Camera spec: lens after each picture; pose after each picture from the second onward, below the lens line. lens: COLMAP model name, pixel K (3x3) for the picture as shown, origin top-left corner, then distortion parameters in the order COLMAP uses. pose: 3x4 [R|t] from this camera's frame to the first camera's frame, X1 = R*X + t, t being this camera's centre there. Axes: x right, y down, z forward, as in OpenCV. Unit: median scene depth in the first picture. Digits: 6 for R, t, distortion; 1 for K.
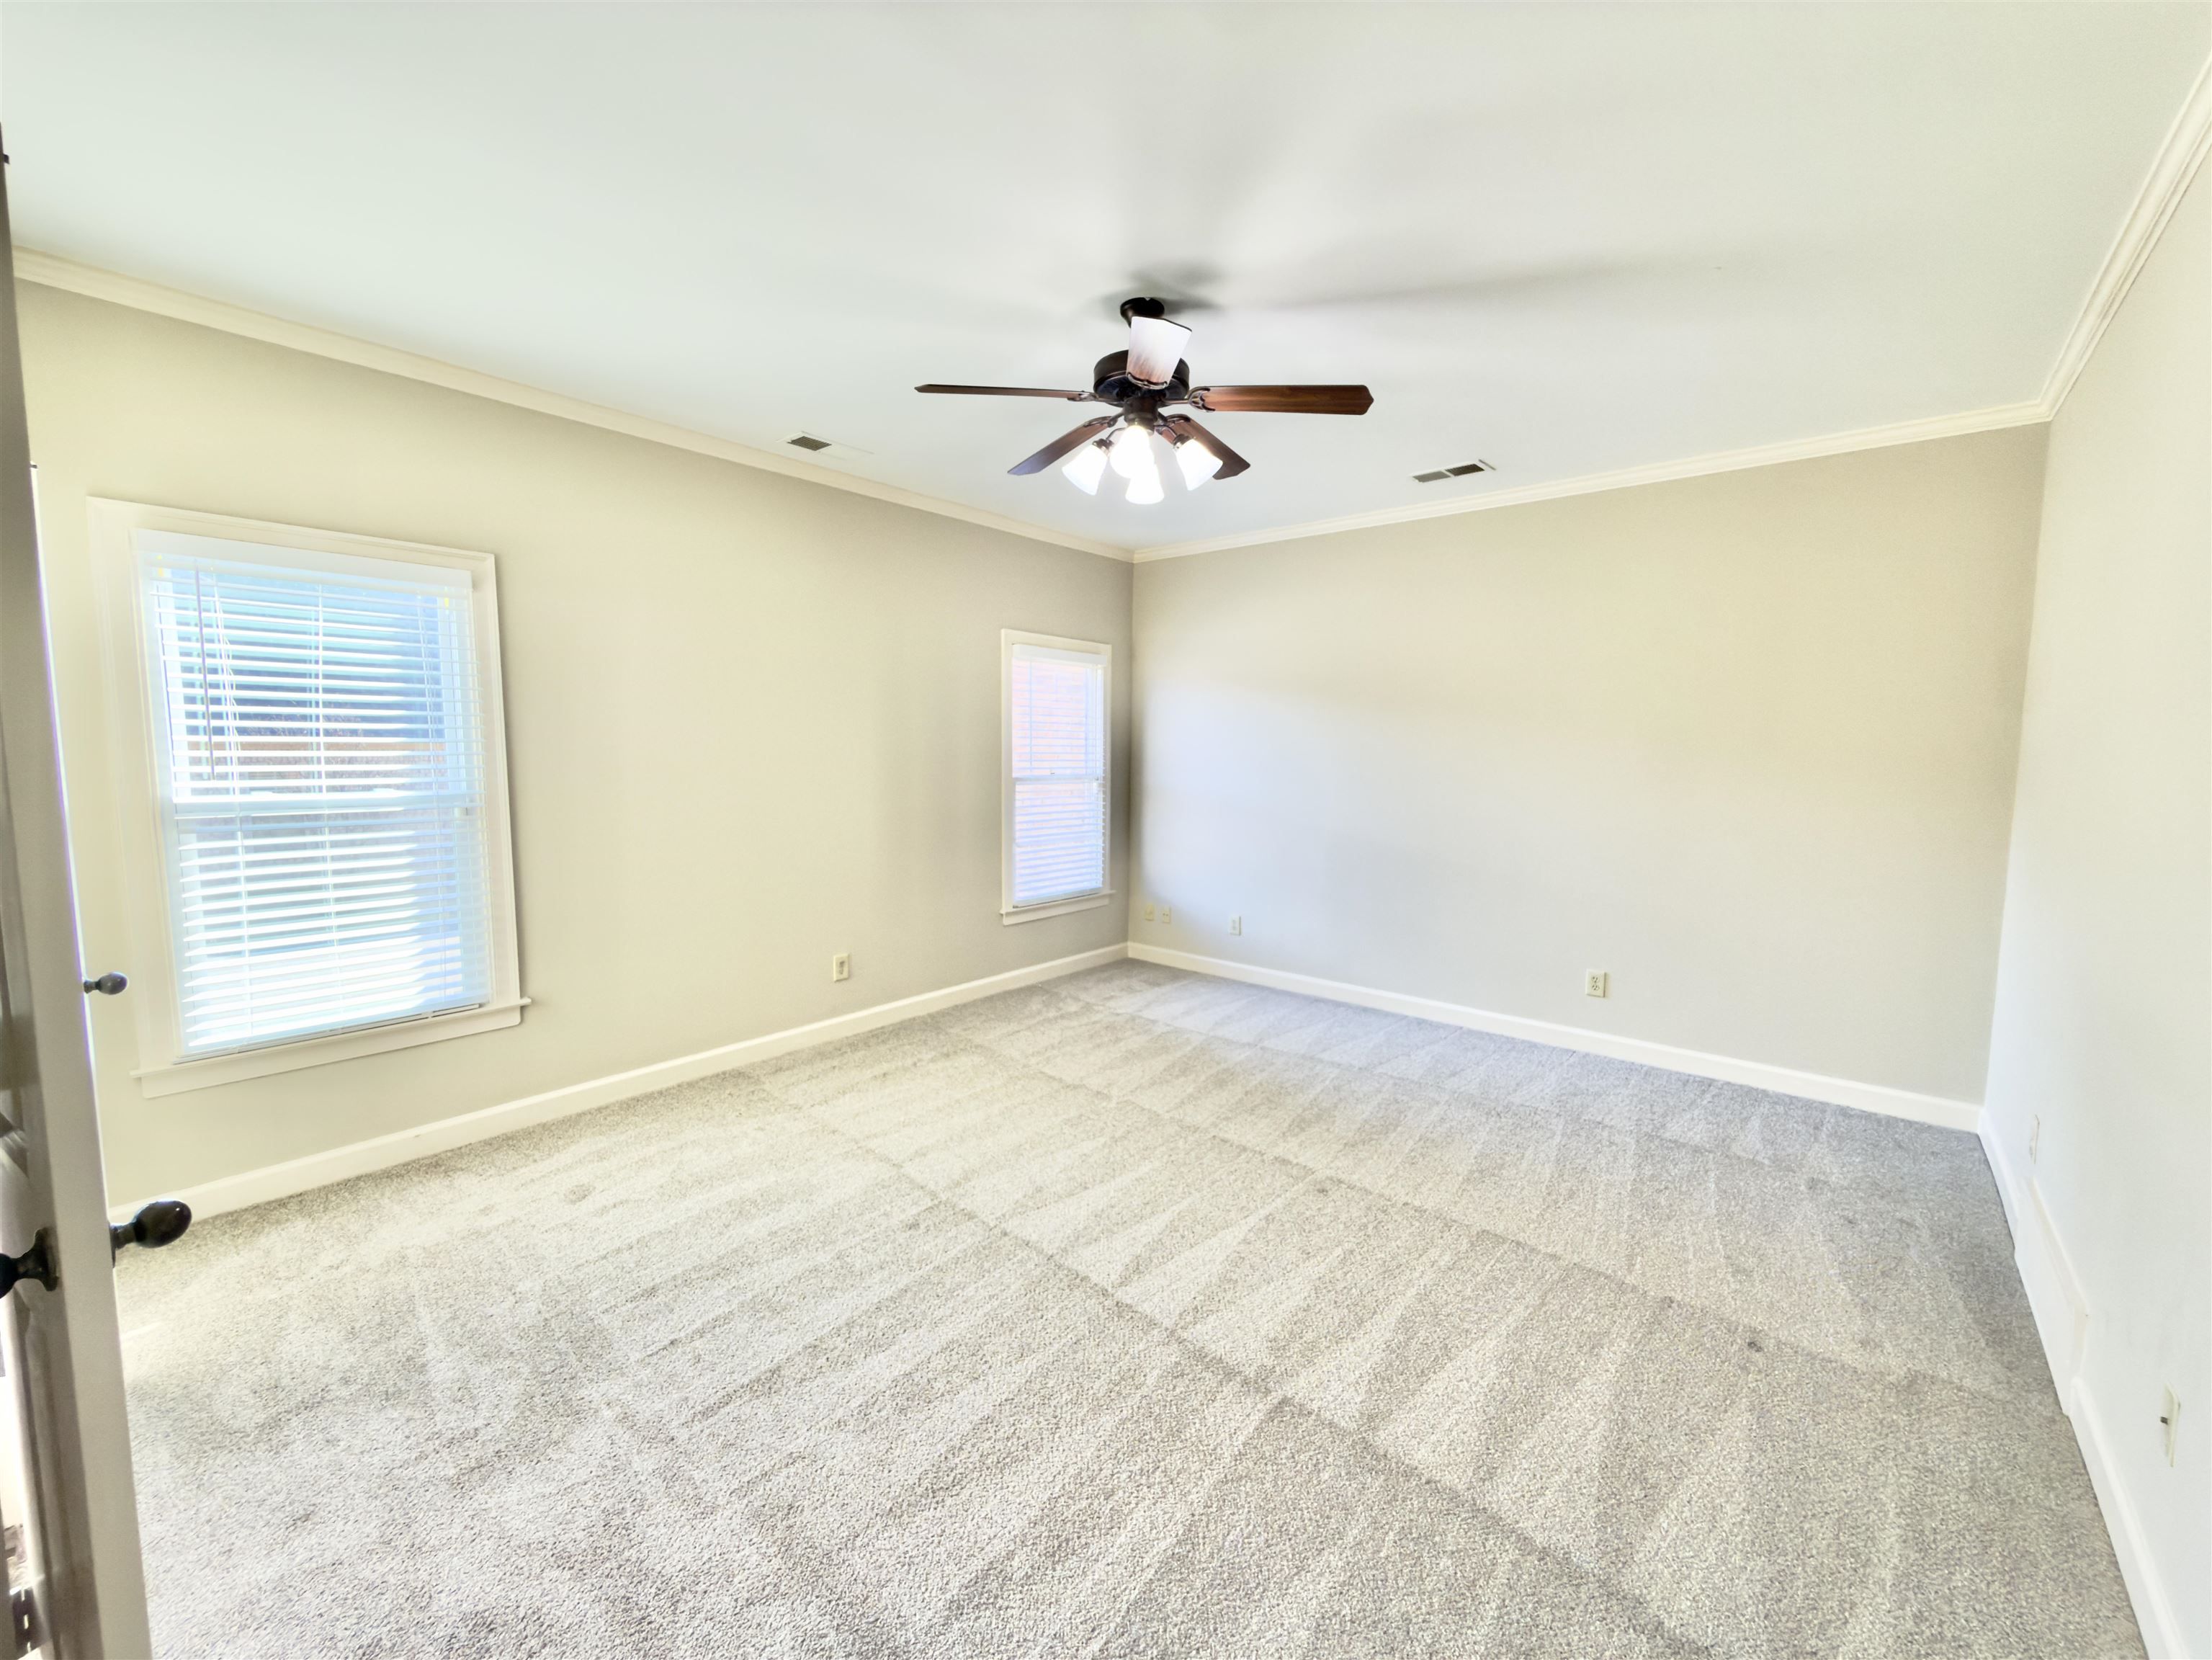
lens RADIAL K [[883.3, 0, 1102.0], [0, 883.3, 822.7], [0, 0, 1]] dist [-0.002313, 0.000264]
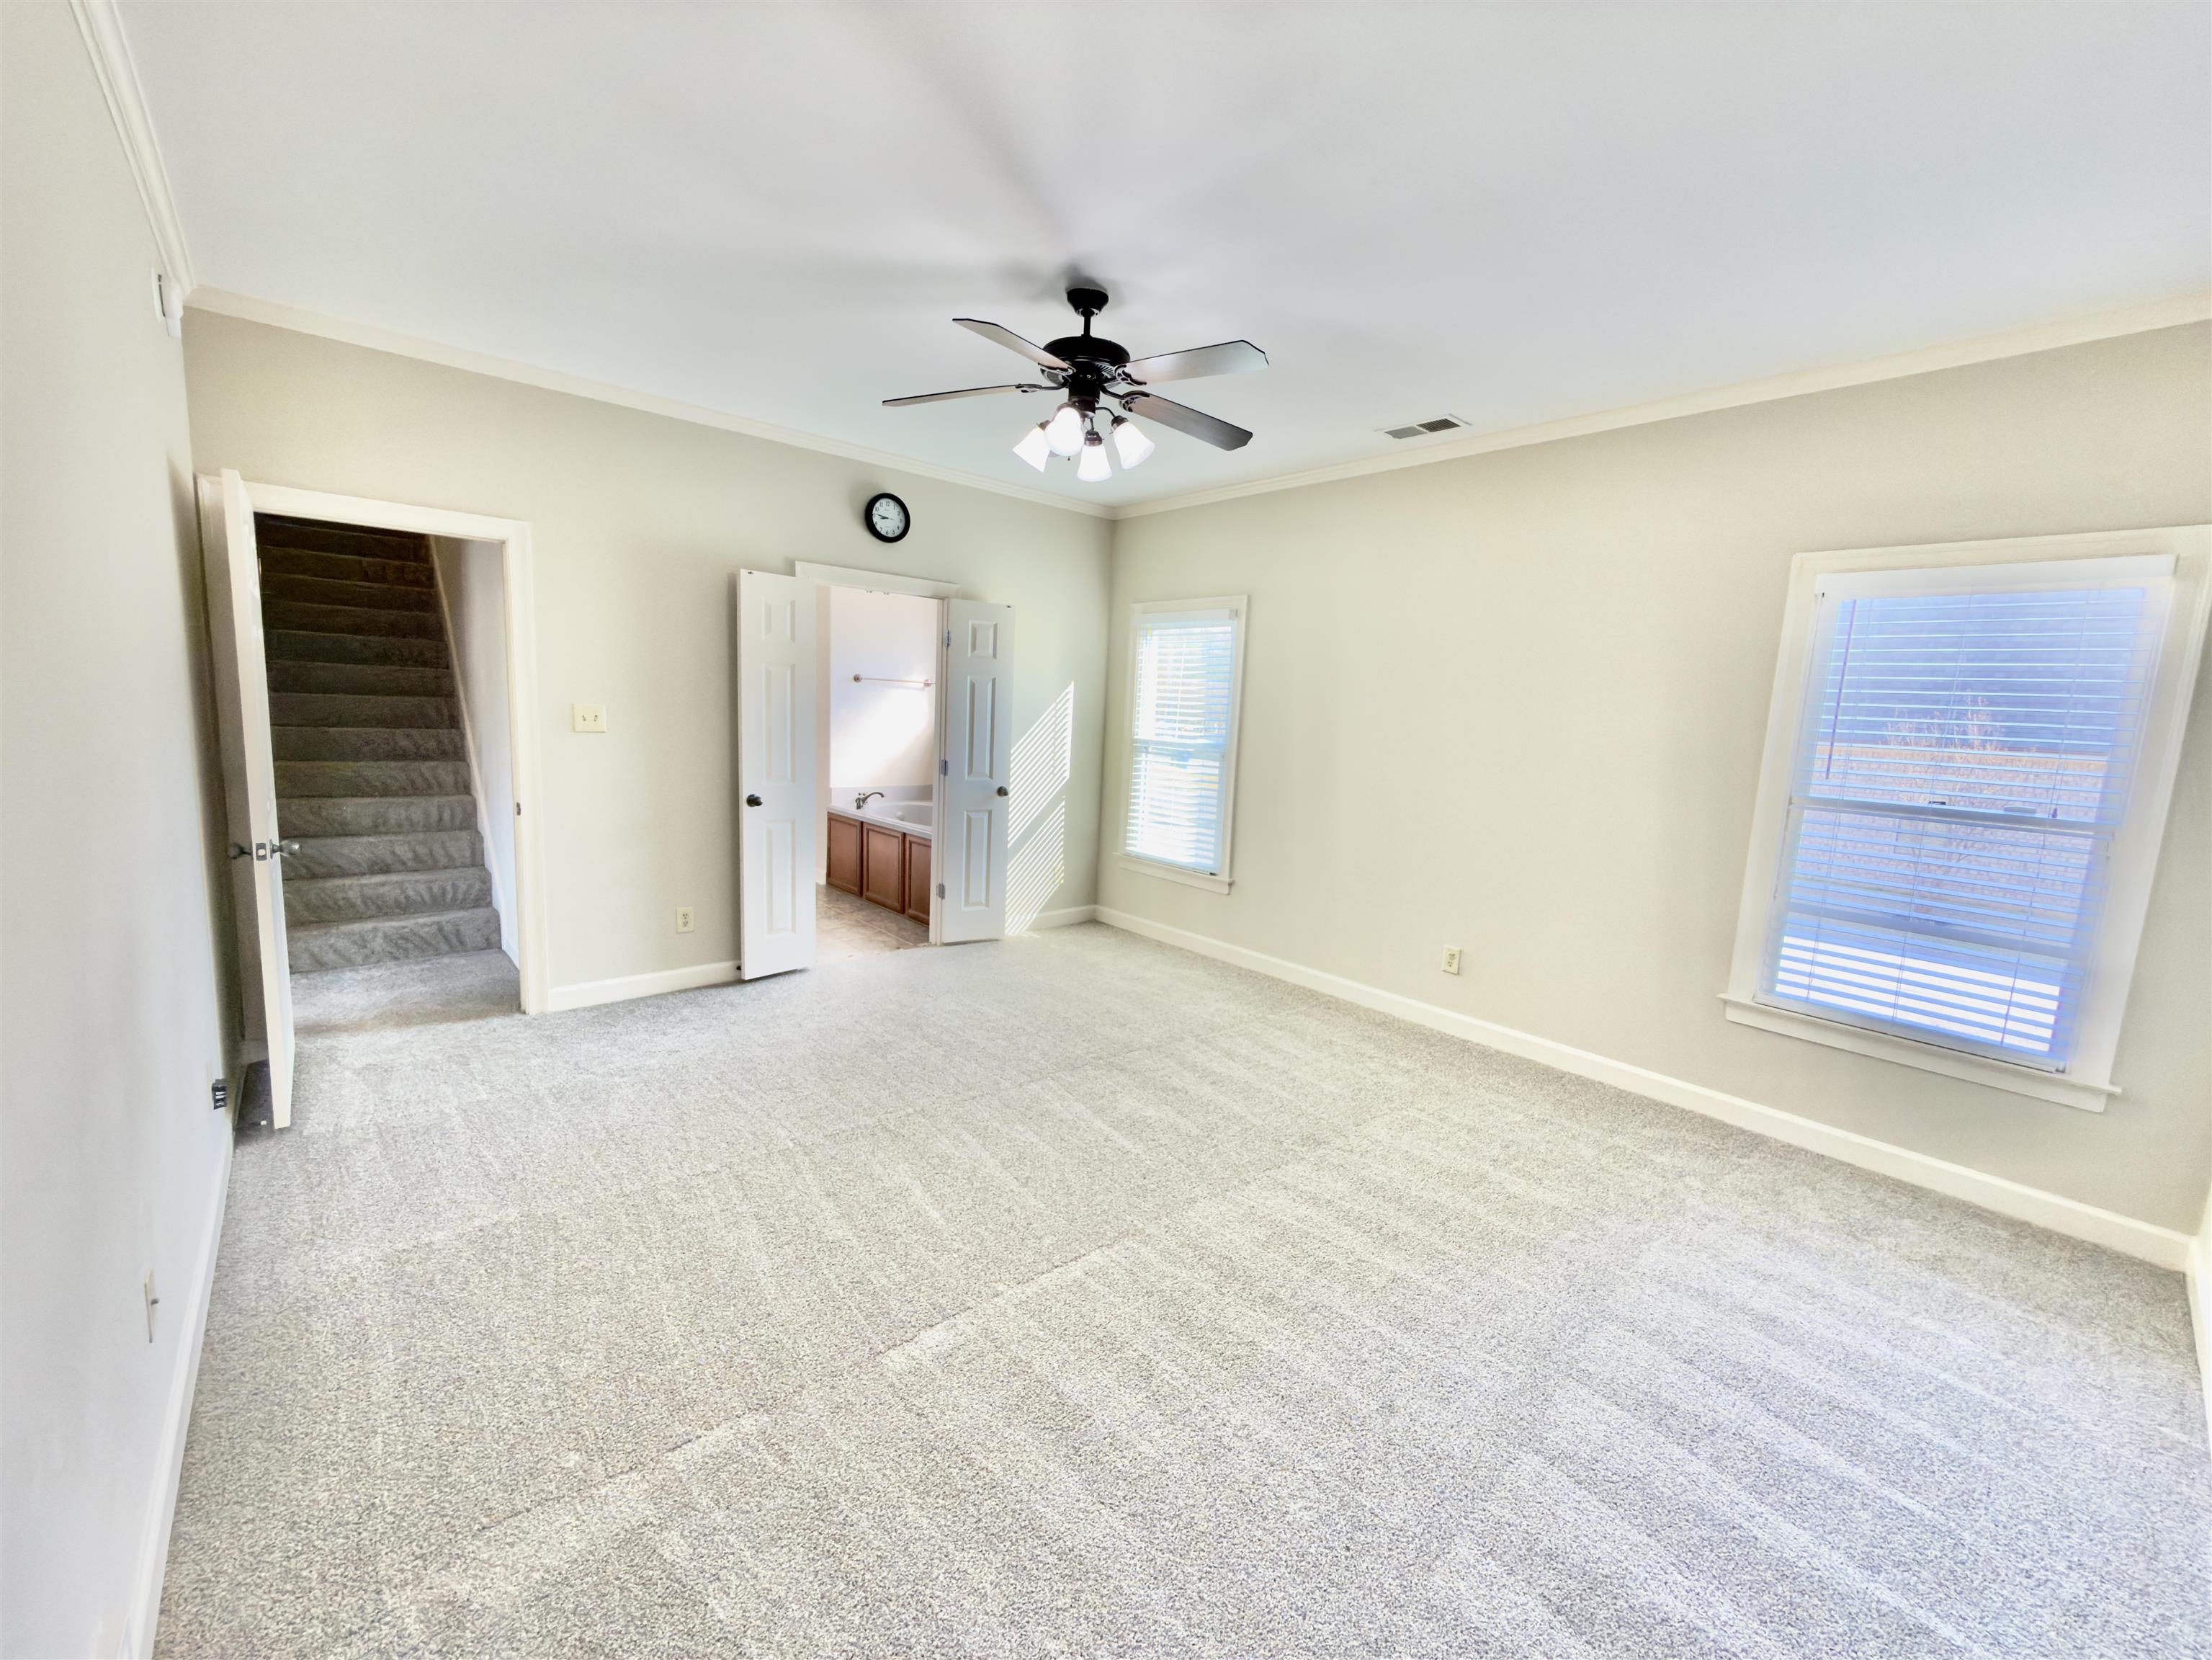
lens RADIAL K [[883.3, 0, 1103.0], [0, 883.3, 835.2], [0, 0, 1]] dist [-0.002313, 0.000264]
pose [[-0.140339, 0.138490, -0.980370, 0.678693], [-0.129577, 0.979084, 0.156858, -0.069866], [0.981588, 0.149047, -0.119459, 0.722341]]
